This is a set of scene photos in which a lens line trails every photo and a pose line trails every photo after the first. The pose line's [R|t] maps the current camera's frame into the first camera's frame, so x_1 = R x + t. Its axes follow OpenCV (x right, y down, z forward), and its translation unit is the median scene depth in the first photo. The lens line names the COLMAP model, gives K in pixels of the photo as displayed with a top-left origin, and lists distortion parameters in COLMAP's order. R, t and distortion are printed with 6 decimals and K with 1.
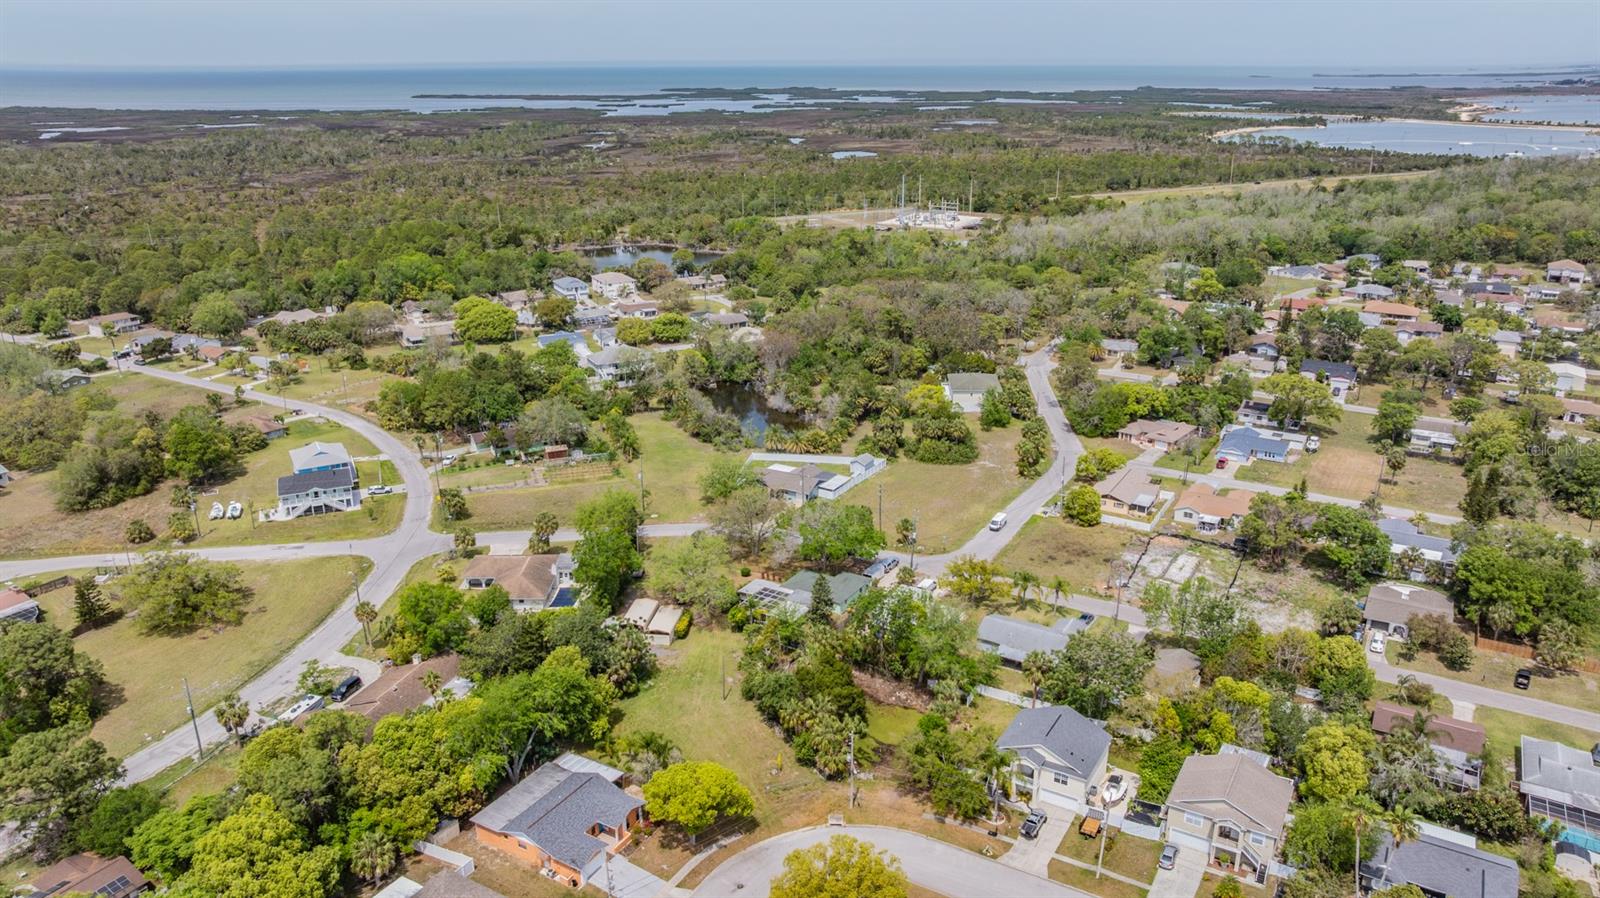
lens RADIAL K [[1123.8, 0, 805.8], [0, 1123.8, 442.1], [0, 0, 1]] dist [-0.018904, 0.010811]
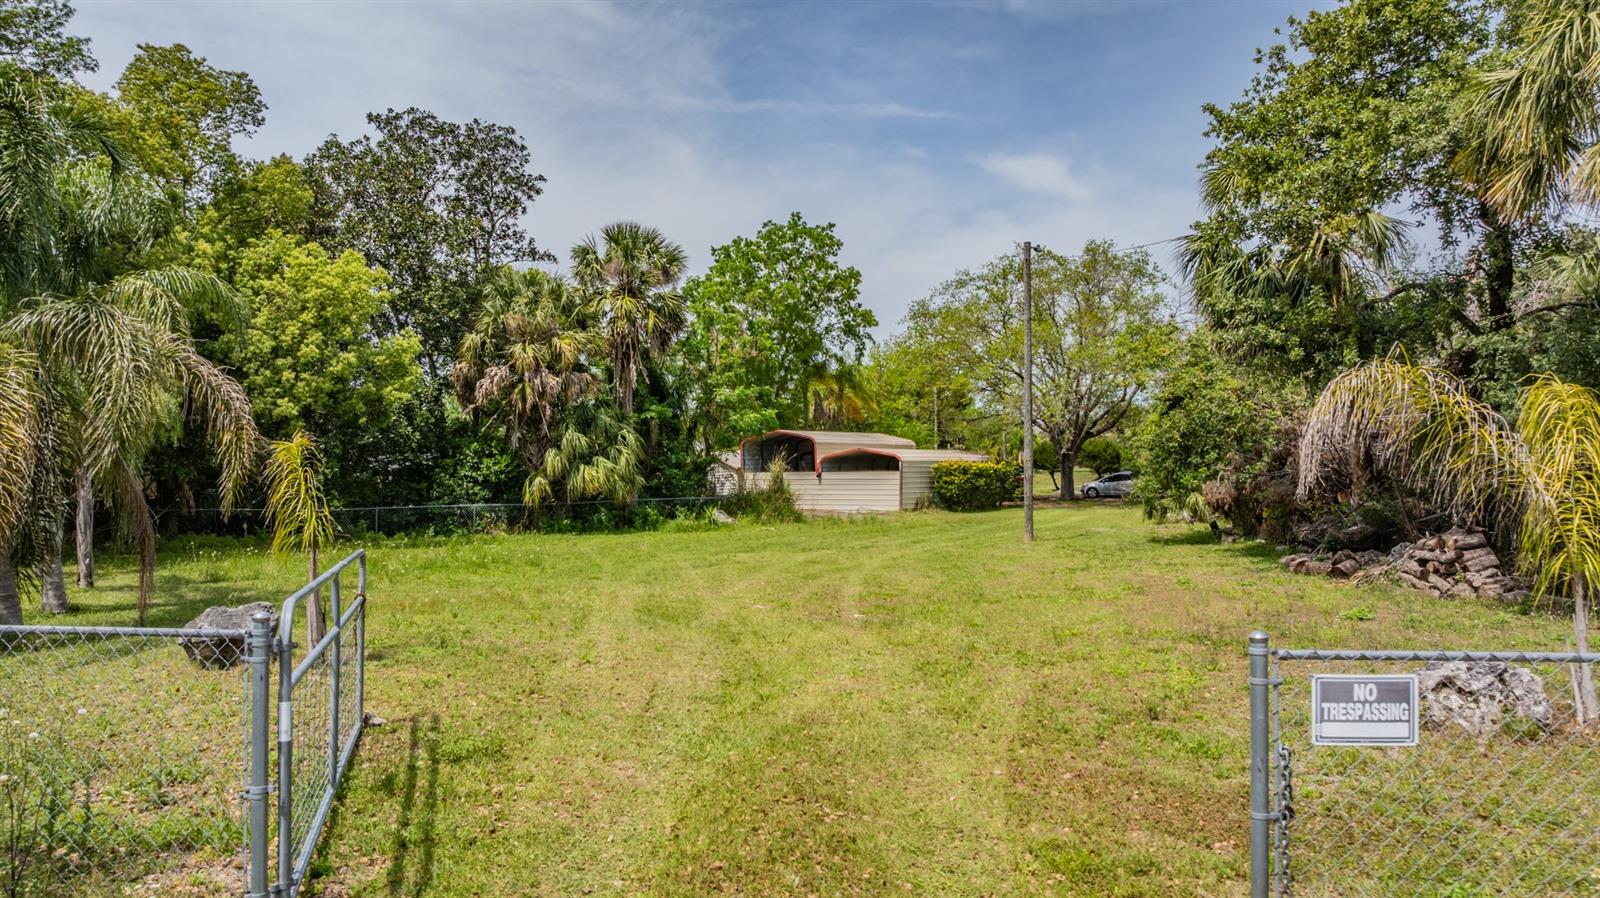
lens RADIAL K [[1123.8, 0, 804.7], [0, 1123.8, 443.6], [0, 0, 1]] dist [-0.018904, 0.010811]
pose [[0.896162, -0.009787, -0.443619, -0.019869], [-0.135058, 0.946305, -0.293711, 0.187796], [0.422673, 0.323127, 0.846721, 0.586852]]
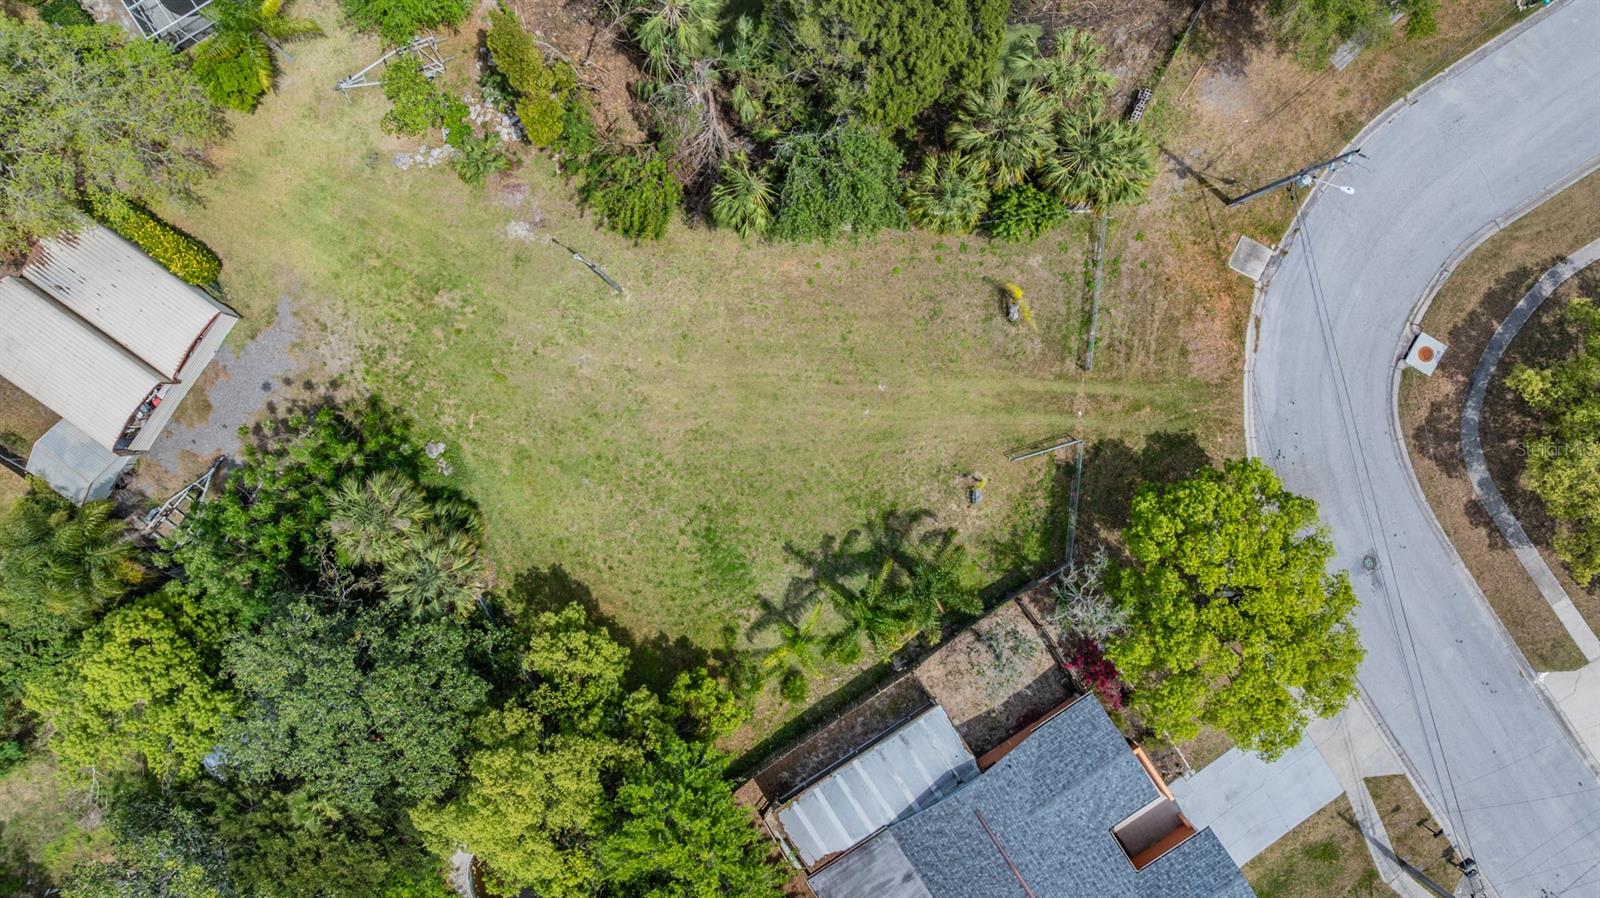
lens RADIAL K [[1123.8, 0, 793.9], [0, 1123.8, 431.7], [0, 0, 1]] dist [-0.018904, 0.010811]
pose [[0.446753, -0.894611, 0.009138, -0.063398], [0.287830, 0.153393, 0.945317, -0.052639], [-0.847092, -0.419693, 0.326025, 0.574701]]
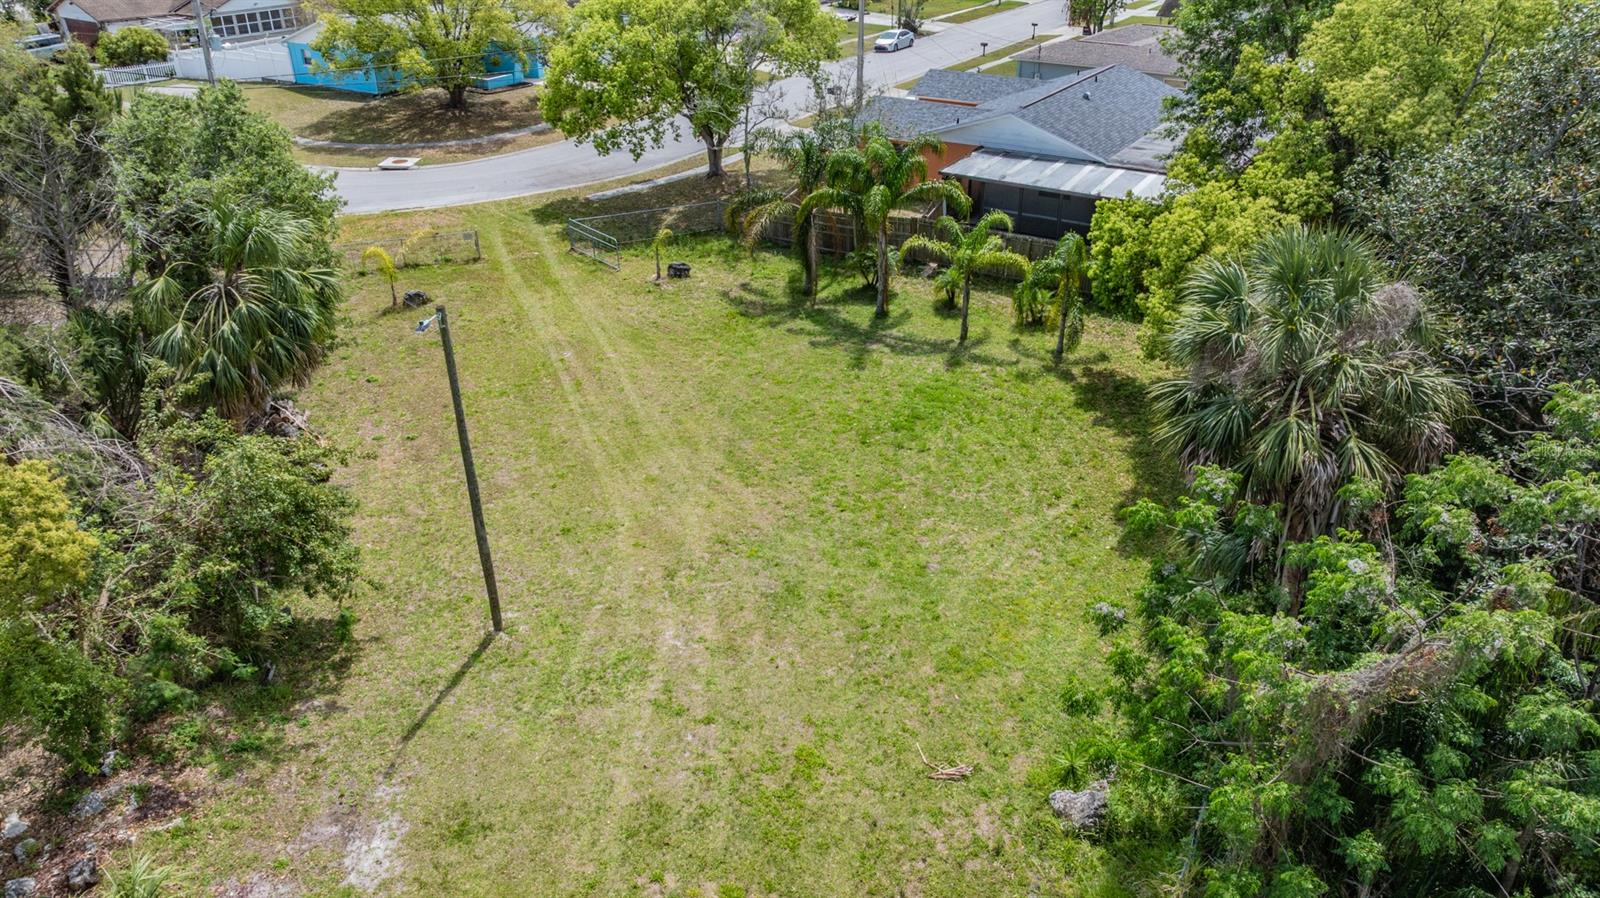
lens RADIAL K [[1123.8, 0, 802.2], [0, 1123.8, 442.1], [0, 0, 1]] dist [-0.018904, 0.010811]
pose [[-0.999500, -0.005369, 0.031150, -0.081299], [0.019113, 0.682249, 0.730870, 0.075415], [-0.025176, 0.731100, -0.681806, 0.754015]]
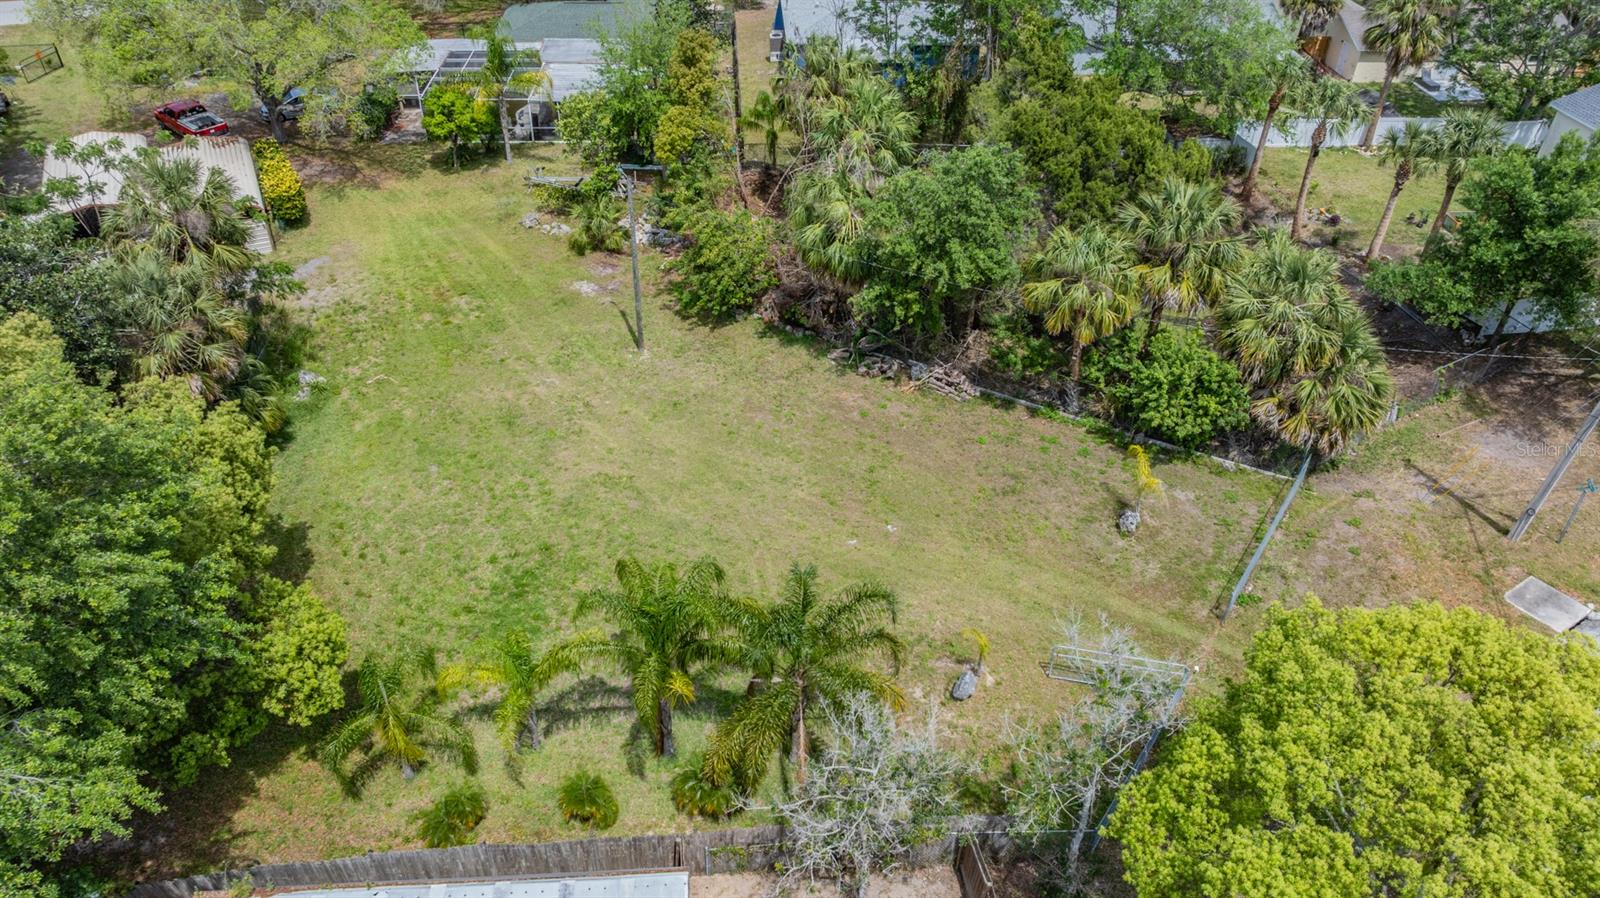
lens RADIAL K [[1123.8, 0, 806.1], [0, 1123.8, 440.3], [0, 0, 1]] dist [-0.018904, 0.010811]
pose [[0.820711, -0.323200, 0.471142, -0.121742], [0.159950, 0.921621, 0.353597, 0.112209], [-0.548497, -0.214842, 0.808080, 0.526942]]
